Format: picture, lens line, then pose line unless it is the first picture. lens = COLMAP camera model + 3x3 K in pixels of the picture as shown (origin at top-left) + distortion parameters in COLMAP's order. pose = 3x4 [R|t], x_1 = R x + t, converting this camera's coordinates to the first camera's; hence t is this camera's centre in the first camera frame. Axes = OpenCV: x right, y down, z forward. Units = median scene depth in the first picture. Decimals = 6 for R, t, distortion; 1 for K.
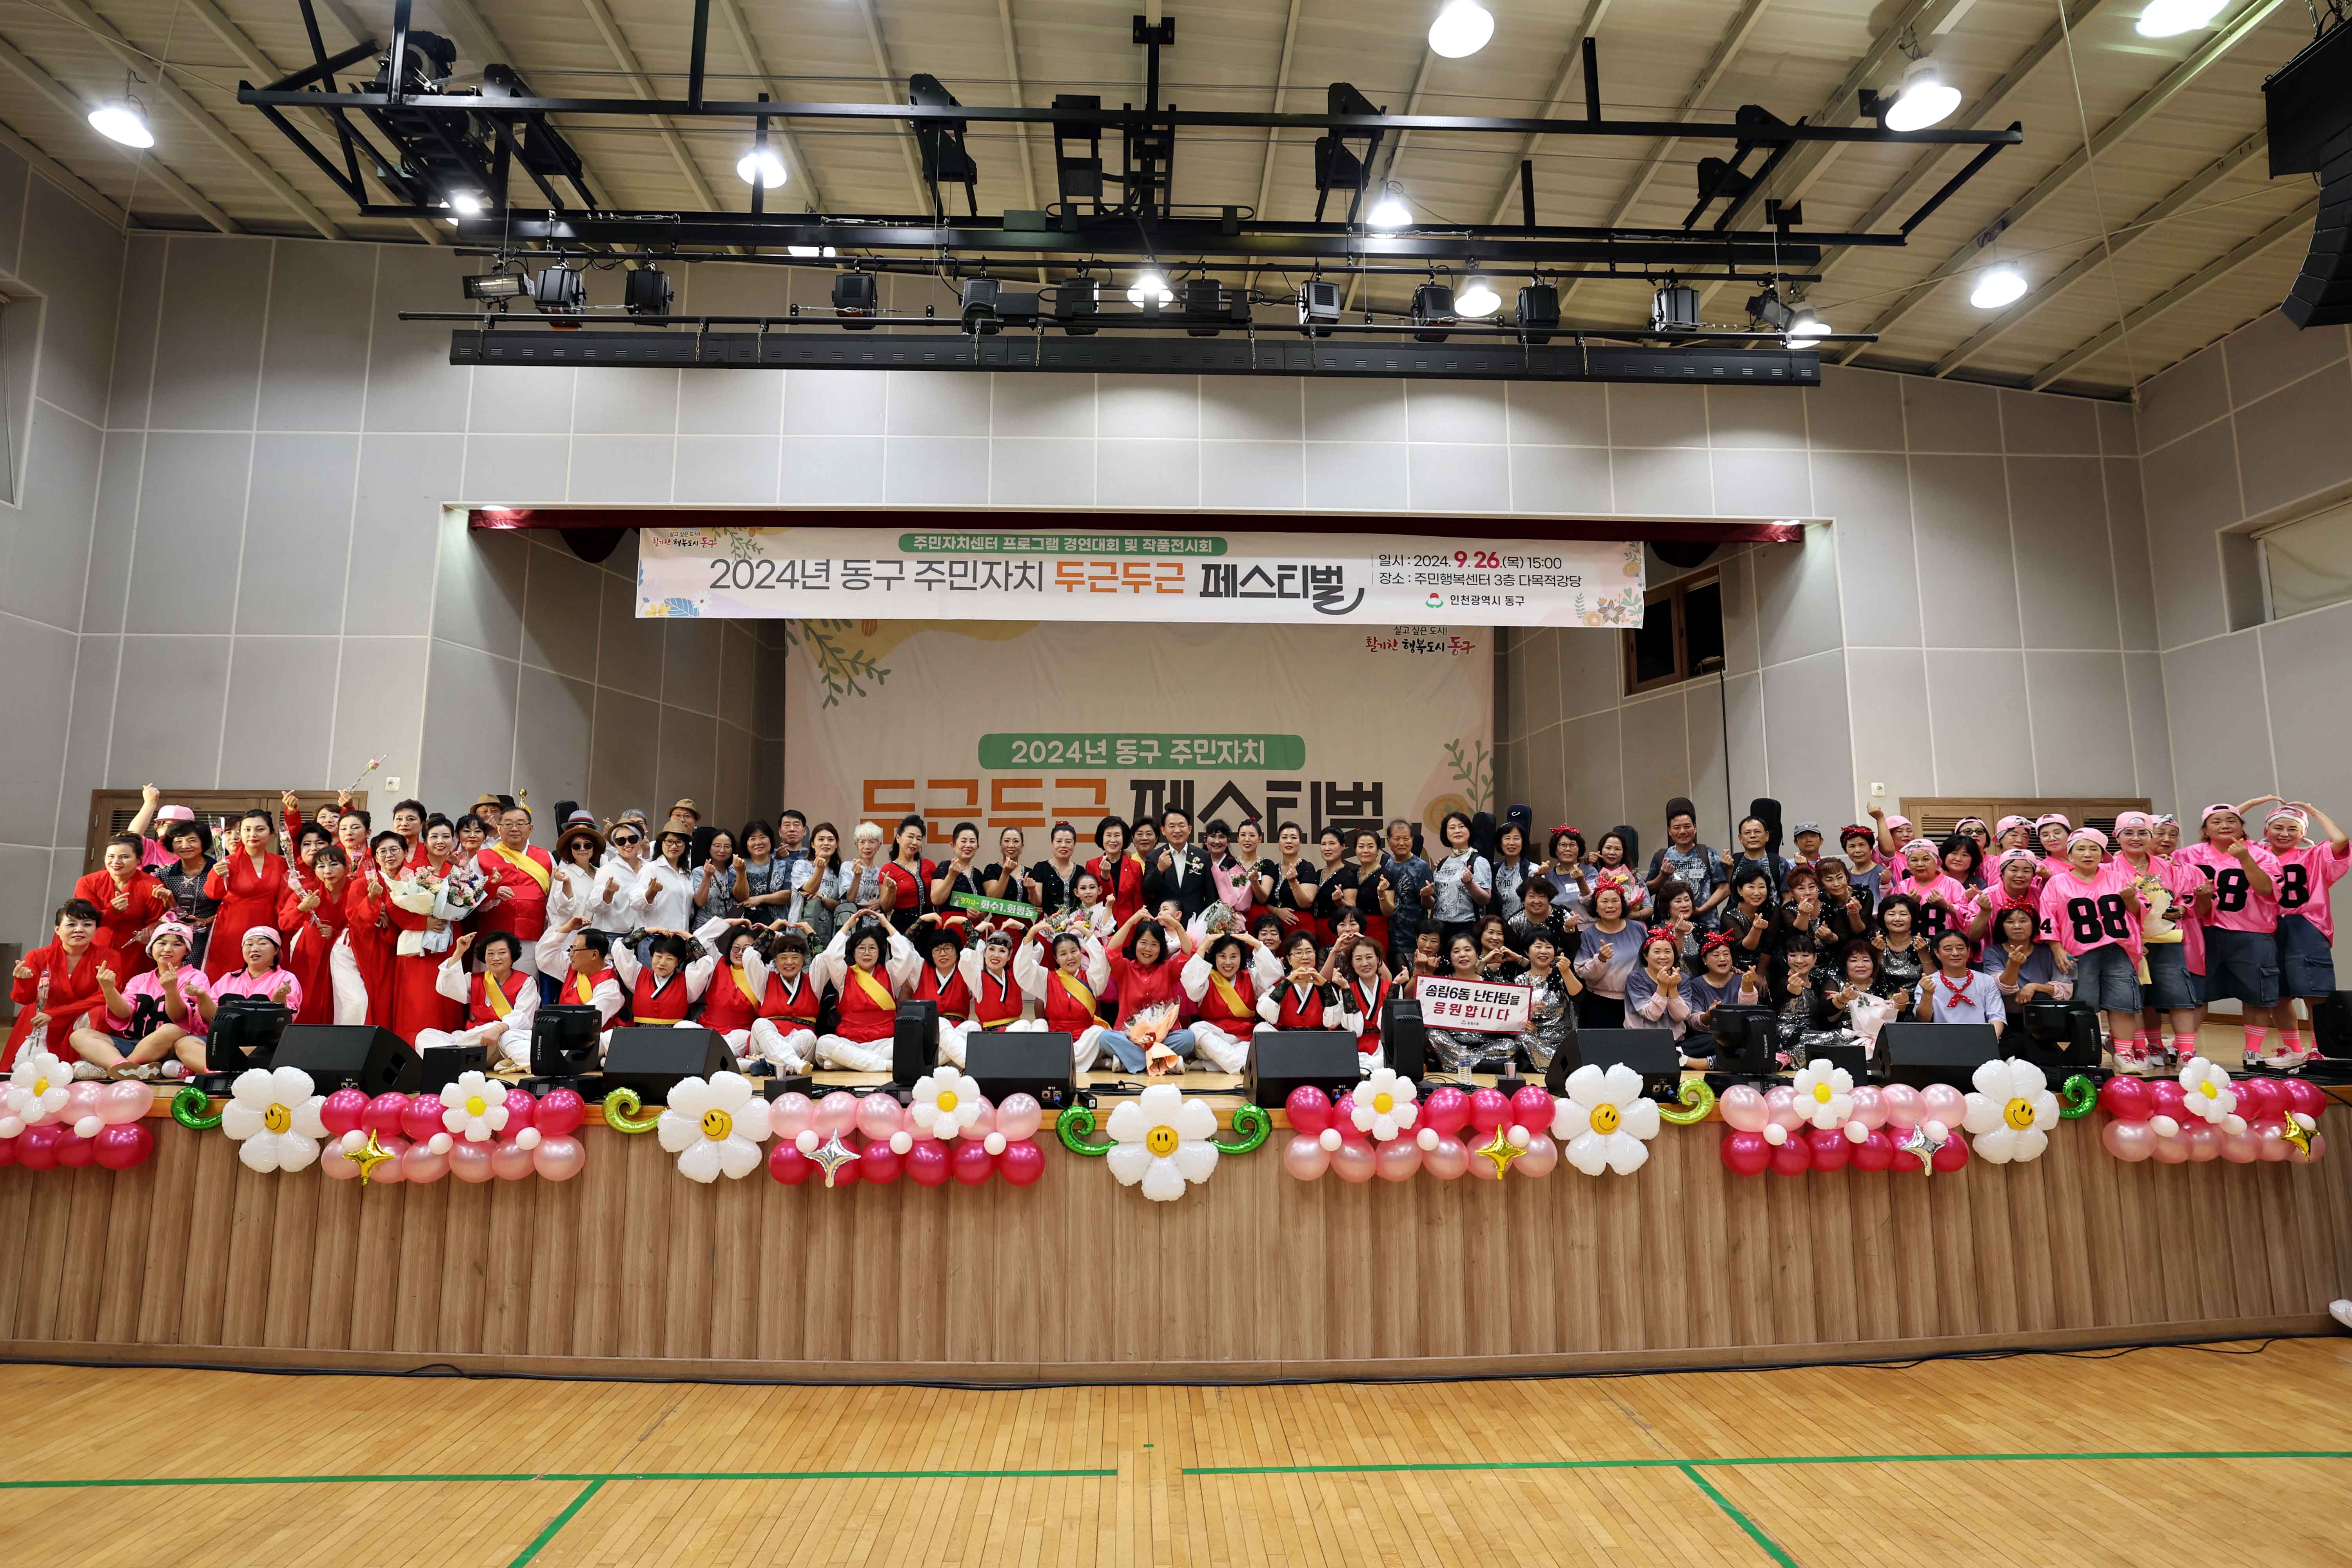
lens RADIAL K [[1424.2, 0, 1185.2], [0, 1424.2, 783.6], [0, 0, 1]] dist [-0.057804, 0.011468]
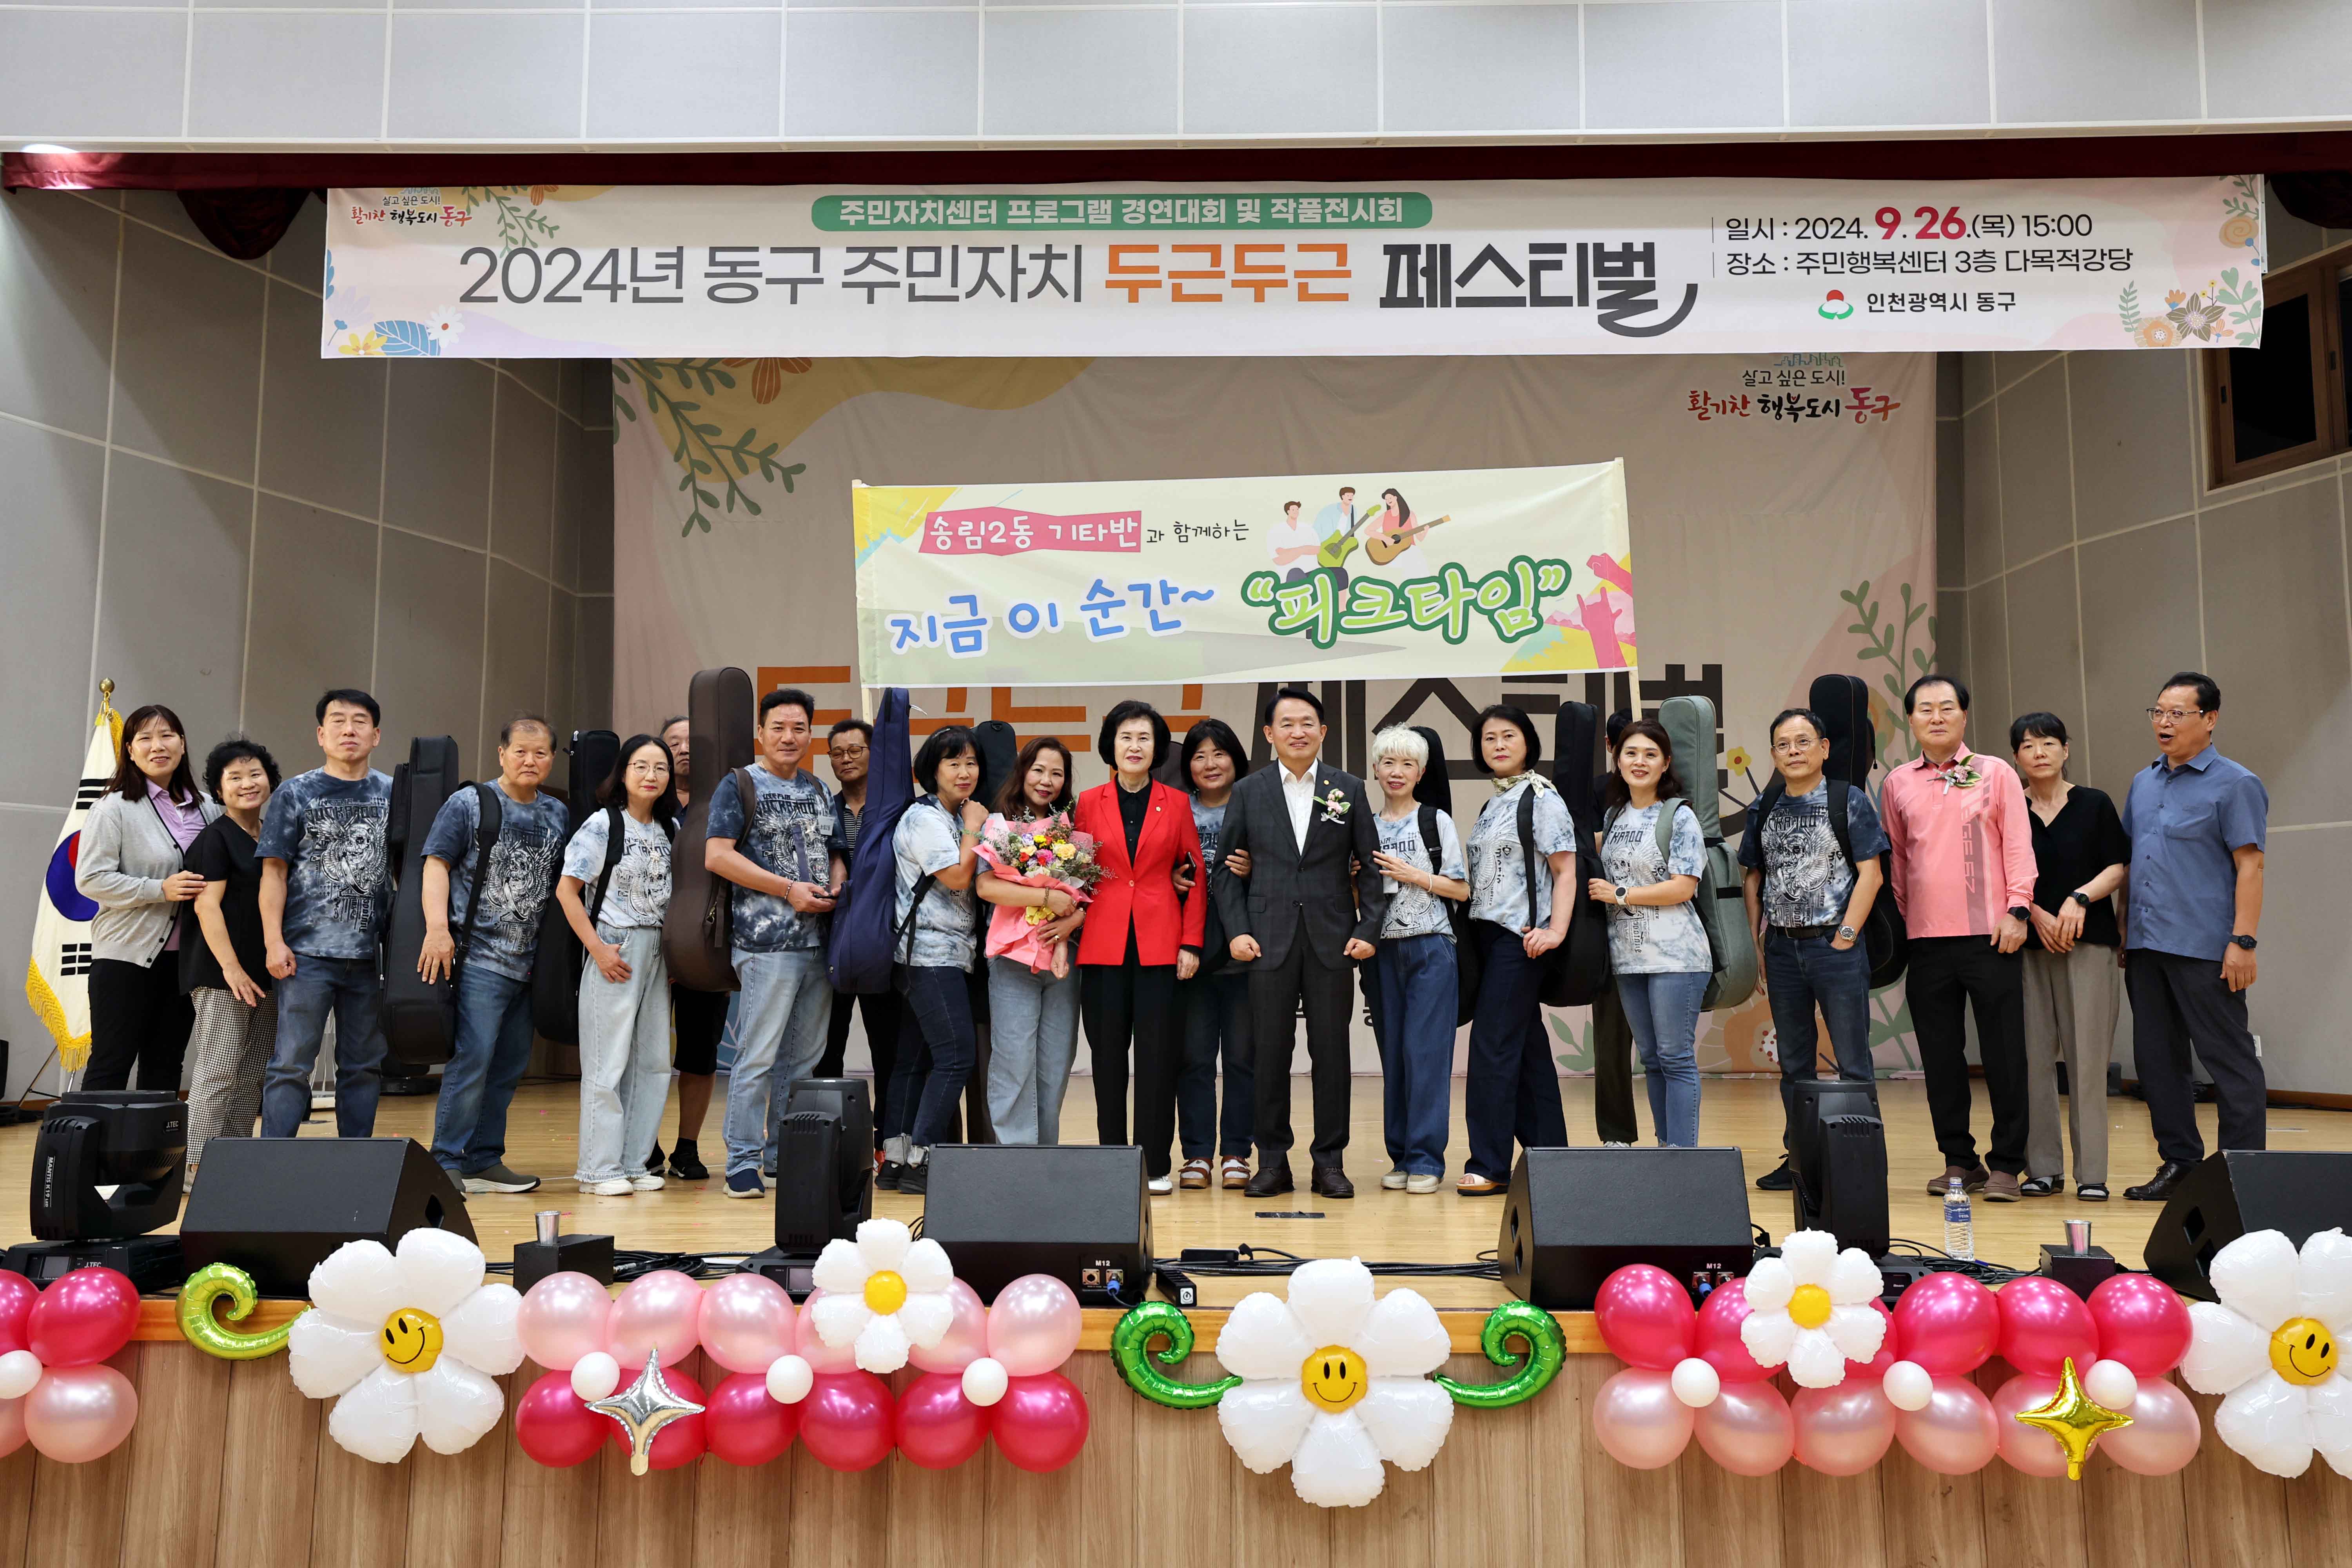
lens RADIAL K [[2389.5, 0, 1164.5], [0, 2389.5, 688.2], [0, 0, 1]] dist [0.043826, 0.016023]
pose [[0.997636, -0.006995, -0.068364, -0.009711], [0.006569, 0.999958, -0.006447, 0.014922], [0.068407, 0.005983, 0.997640, 0.113151]]
